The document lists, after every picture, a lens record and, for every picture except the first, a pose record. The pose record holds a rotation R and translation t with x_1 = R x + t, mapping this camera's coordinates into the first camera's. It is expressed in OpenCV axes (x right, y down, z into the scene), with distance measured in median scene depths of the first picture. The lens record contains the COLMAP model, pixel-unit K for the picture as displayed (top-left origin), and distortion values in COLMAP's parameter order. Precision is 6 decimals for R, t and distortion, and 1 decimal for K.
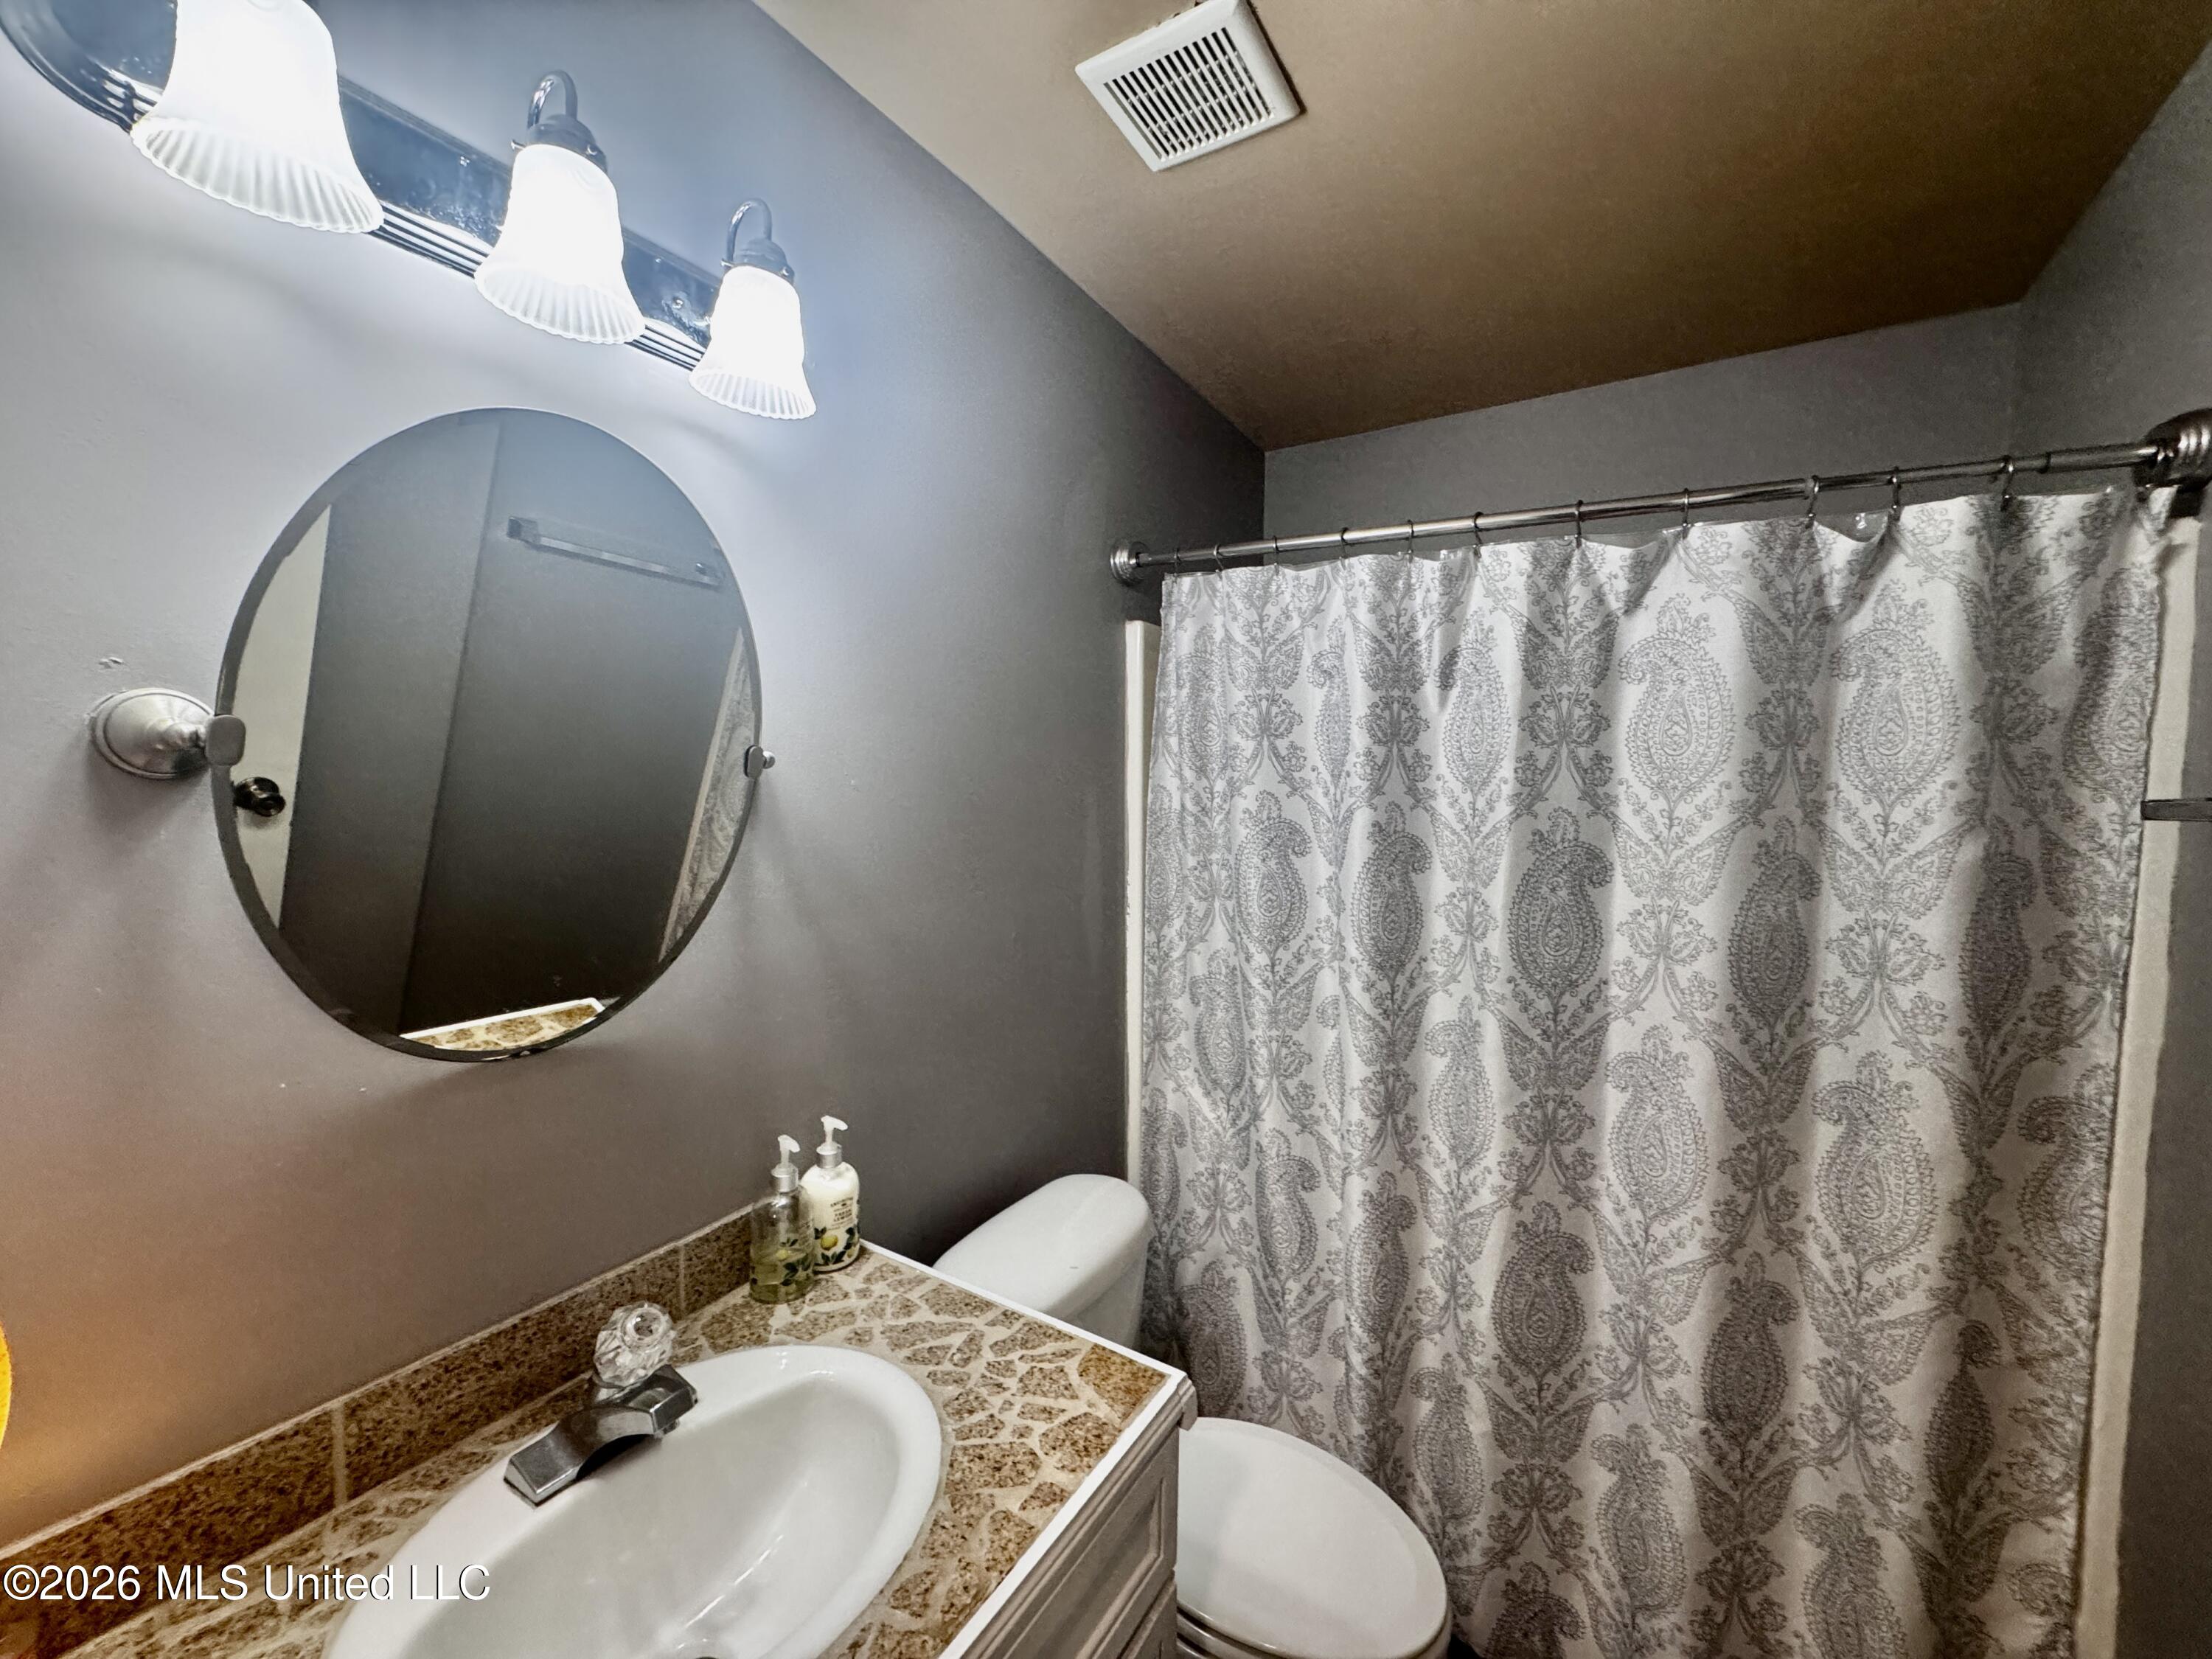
lens RADIAL K [[885.2, 0, 1105.7], [0, 885.2, 826.4], [0, 0, 1]] dist [-0.002120, 0.000424]
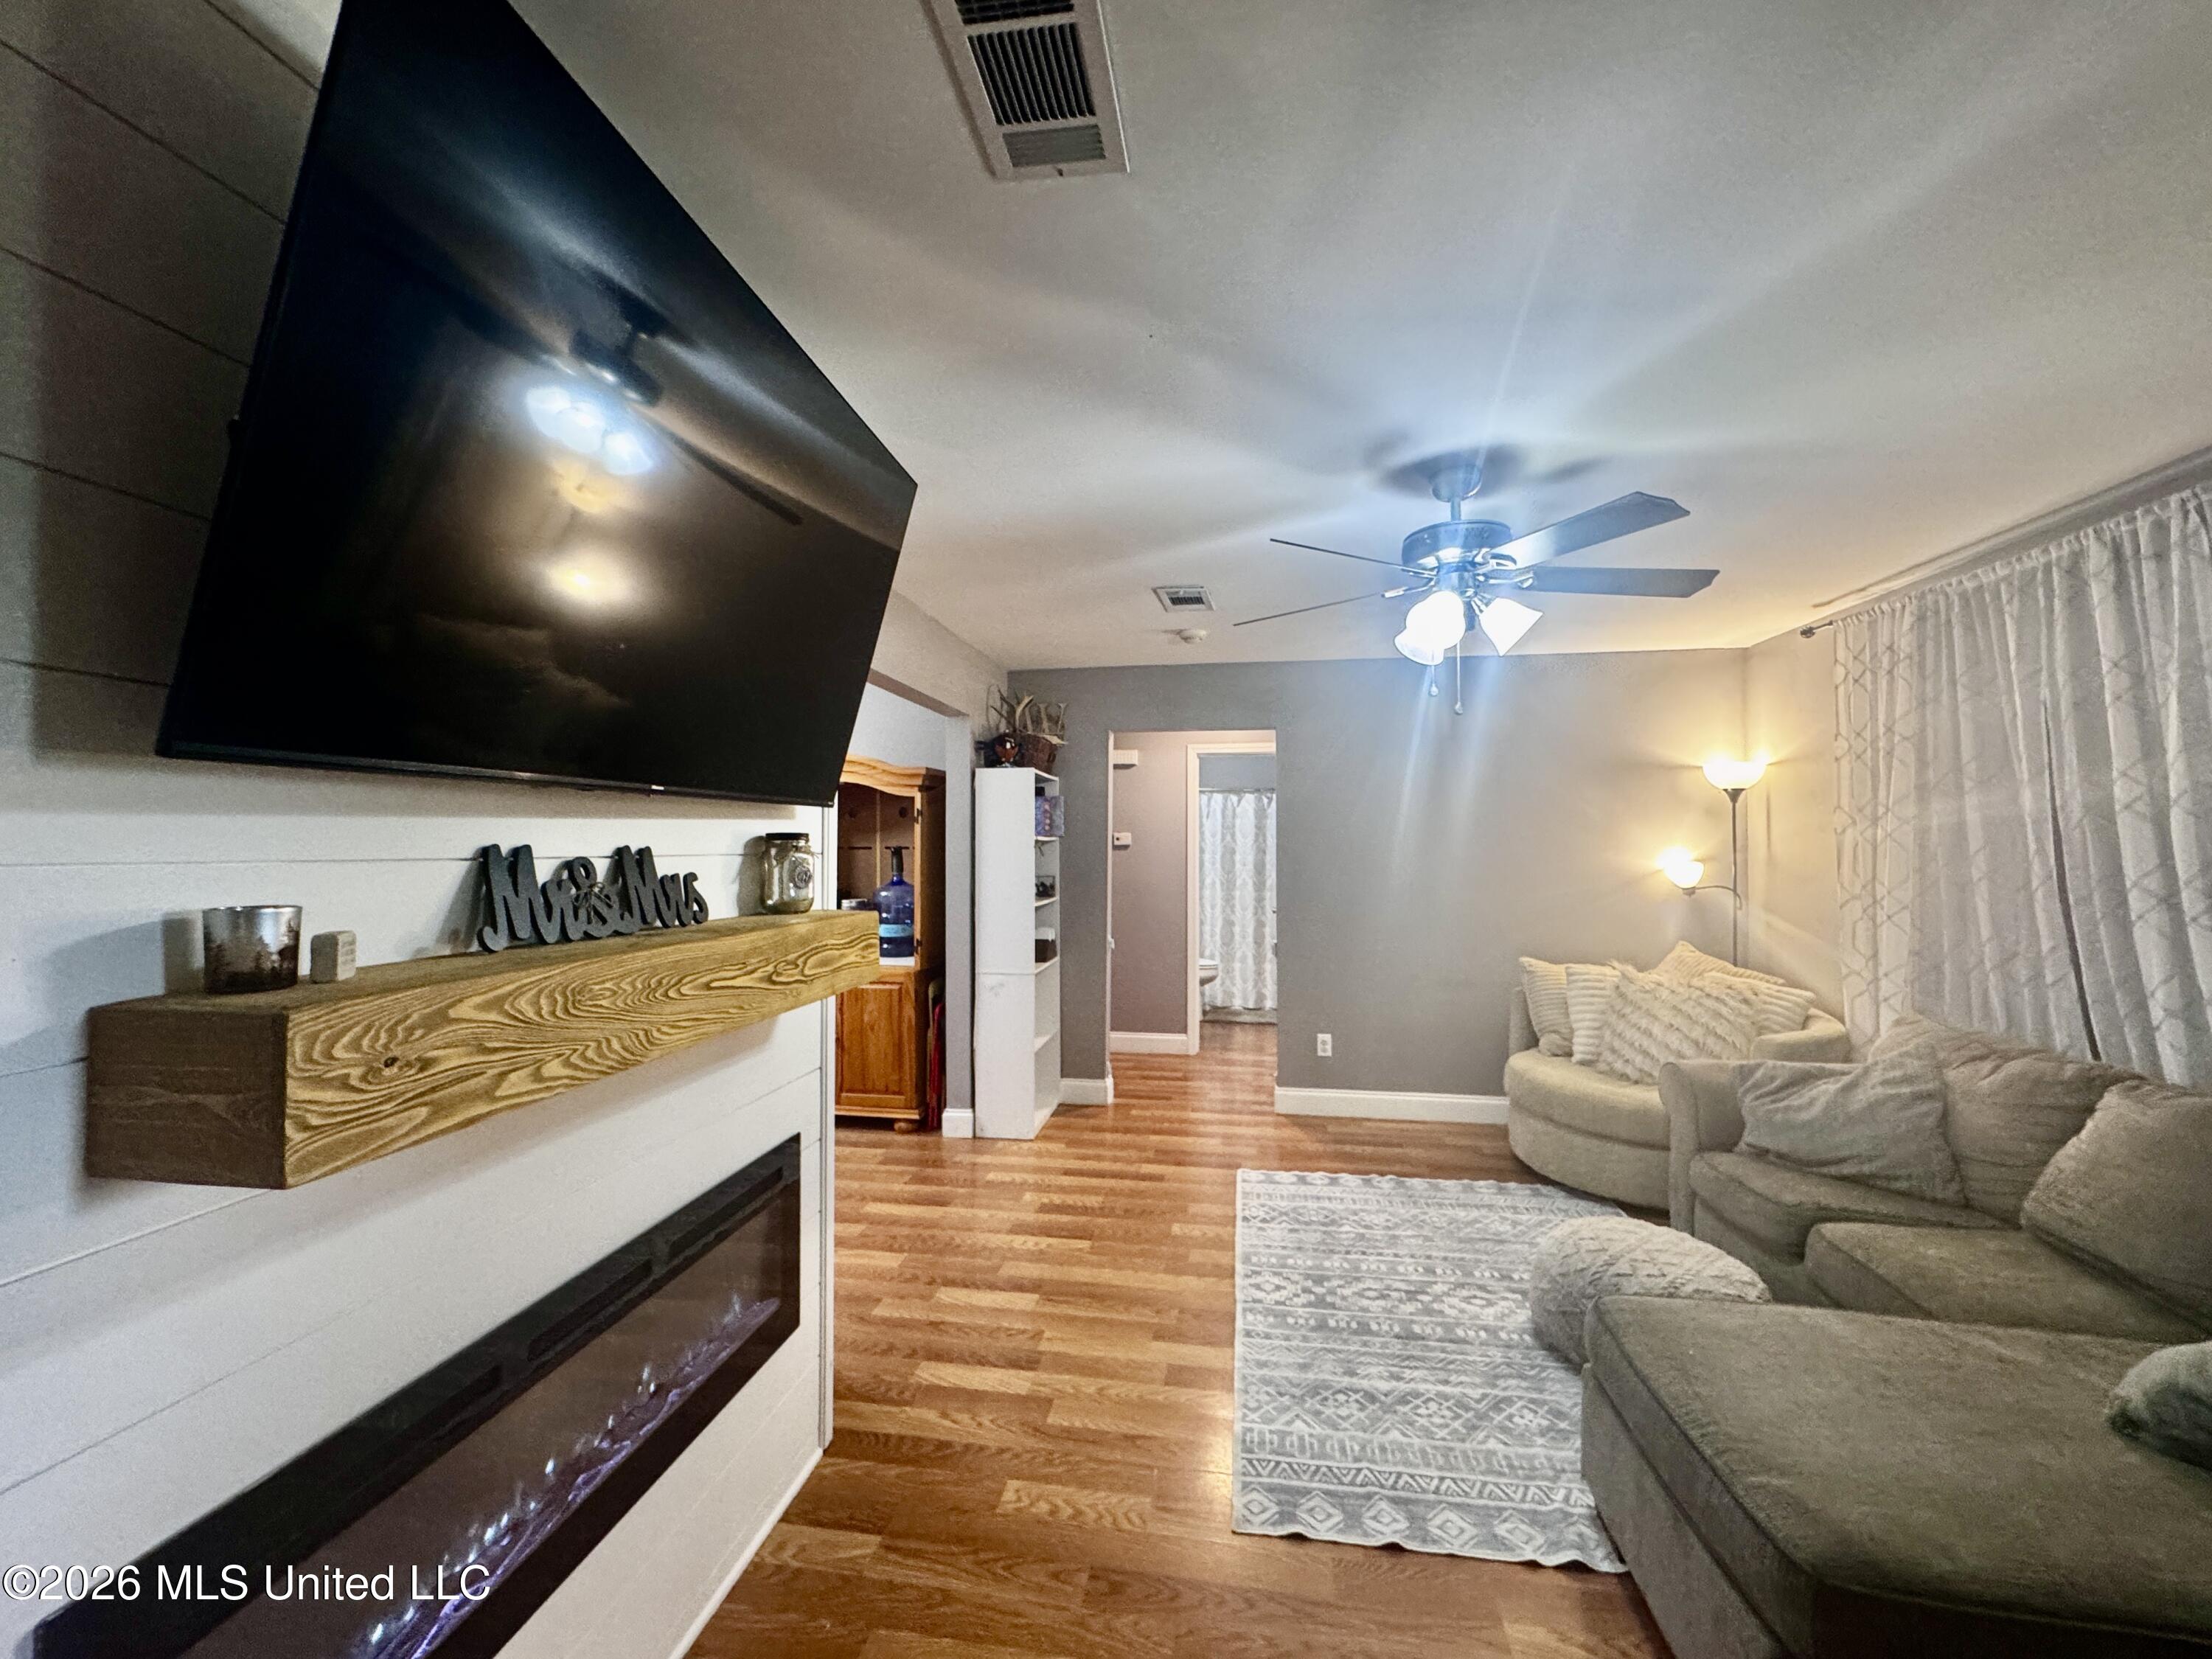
lens RADIAL K [[885.2, 0, 1109.6], [0, 885.2, 826.8], [0, 0, 1]] dist [-0.002120, 0.000424]
pose [[0.919756, -0.002247, 0.392485, -2.389054], [0.027368, 0.997917, -0.058422, 0.198686], [-0.391536, 0.064475, 0.917901, -3.882820]]
